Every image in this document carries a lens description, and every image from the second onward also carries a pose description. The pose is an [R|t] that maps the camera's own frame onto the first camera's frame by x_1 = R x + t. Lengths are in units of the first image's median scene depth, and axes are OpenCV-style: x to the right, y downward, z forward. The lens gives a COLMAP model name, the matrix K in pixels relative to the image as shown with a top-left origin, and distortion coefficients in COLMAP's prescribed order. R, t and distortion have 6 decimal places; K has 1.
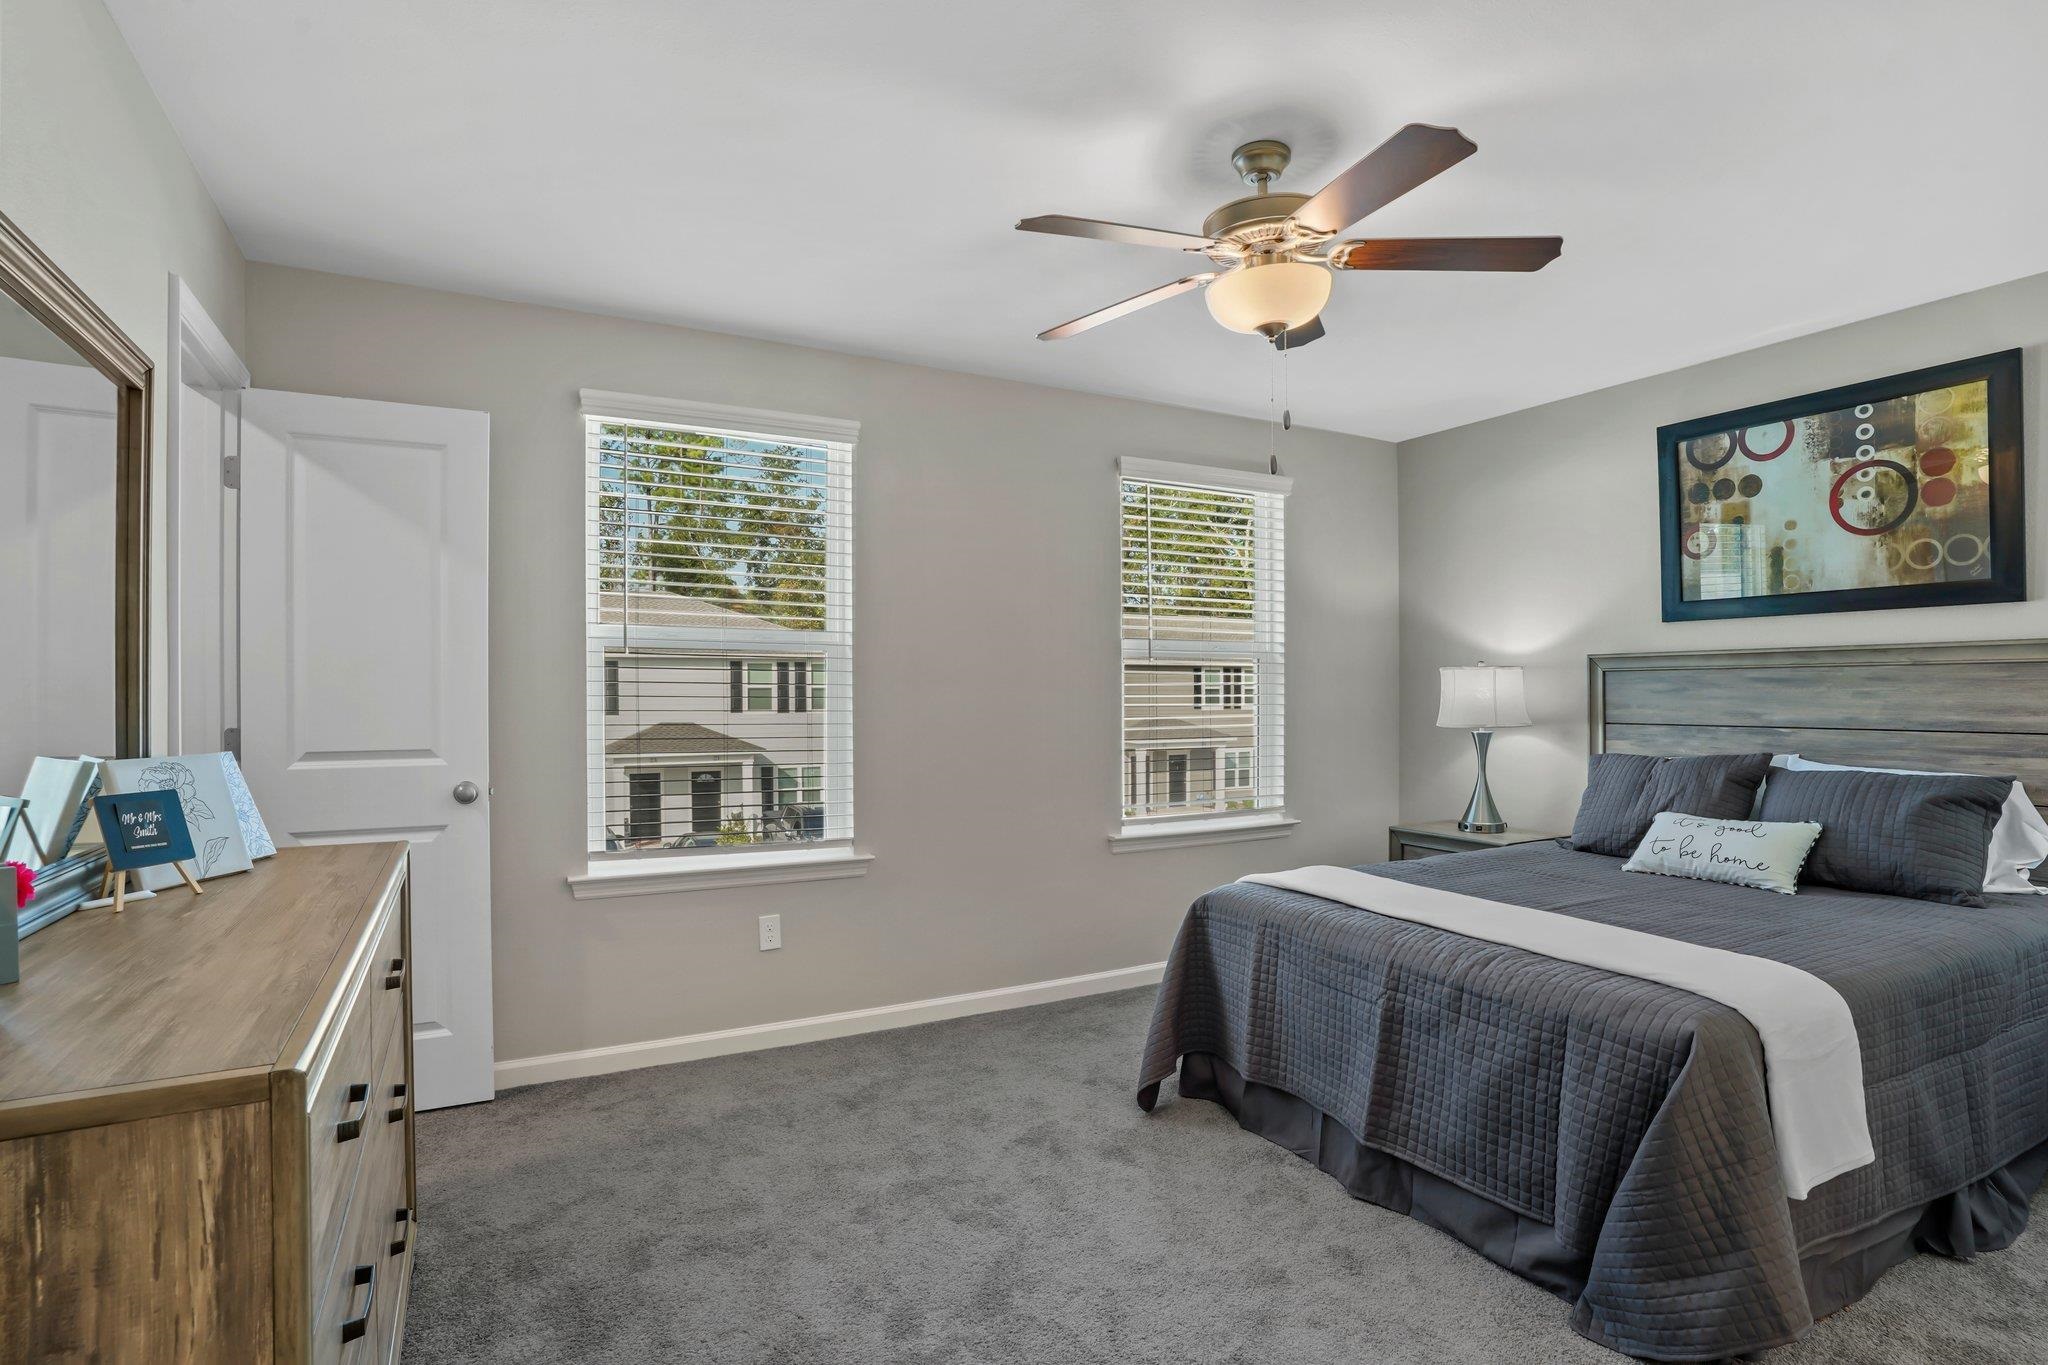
lens RADIAL K [[1020.8, 0, 1013.9], [0, 1020.8, 681.7], [0, 0, 1]] dist [-0.073097, 0.030540]
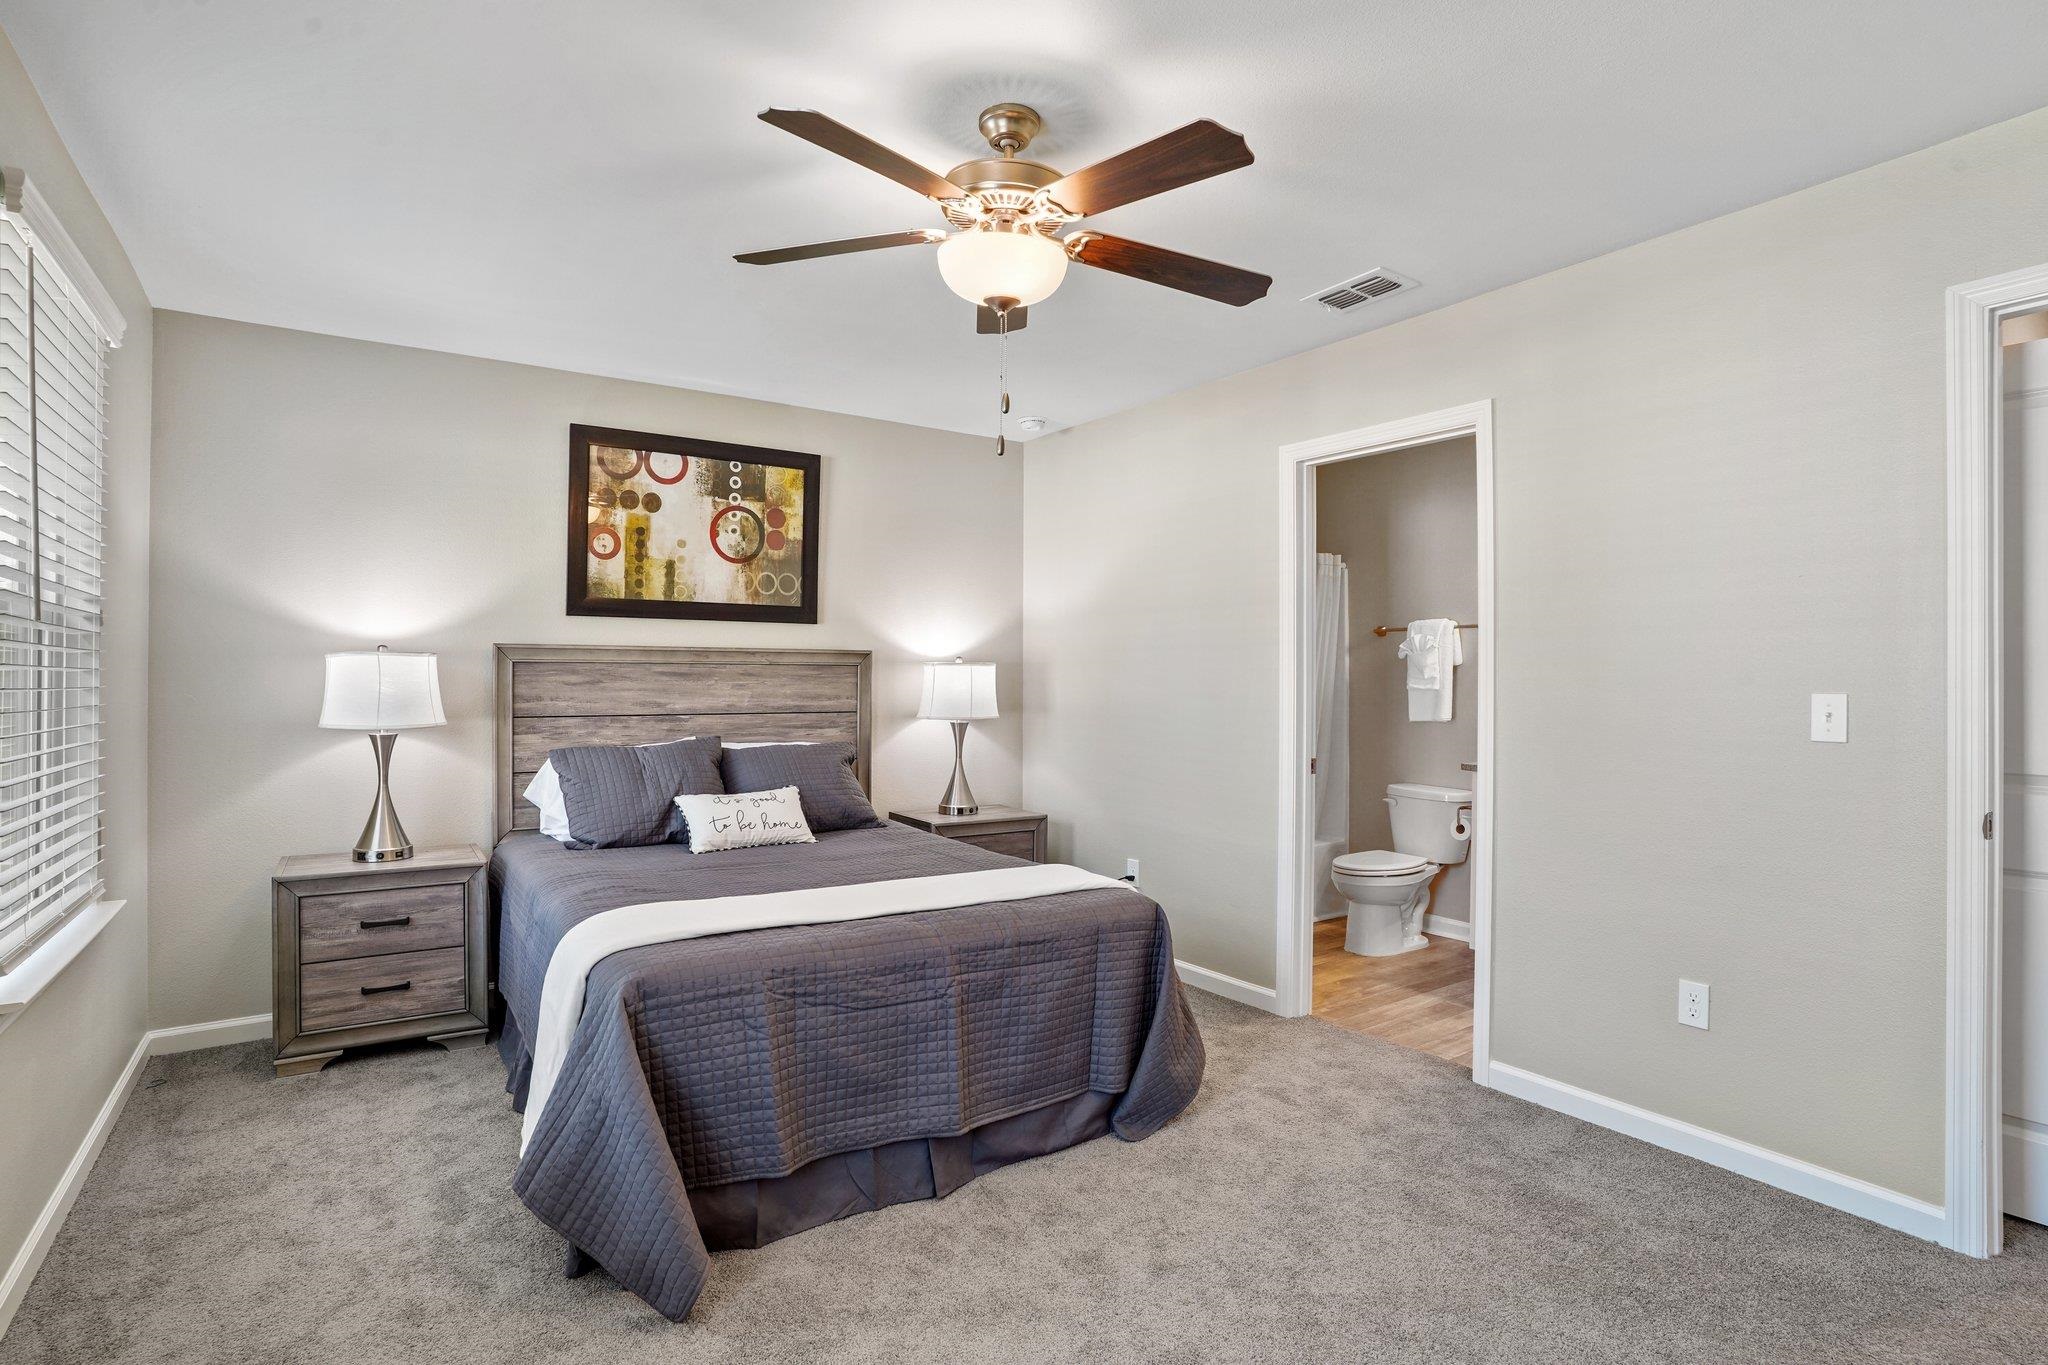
lens RADIAL K [[1020.8, 0, 1008.2], [0, 1020.8, 677.9], [0, 0, 1]] dist [-0.073097, 0.030540]
pose [[-0.103387, 0.002284, 0.994639, -0.482026], [-0.014363, 0.999890, -0.003789, 0.001668], [-0.994537, -0.014678, -0.103343, 0.761824]]
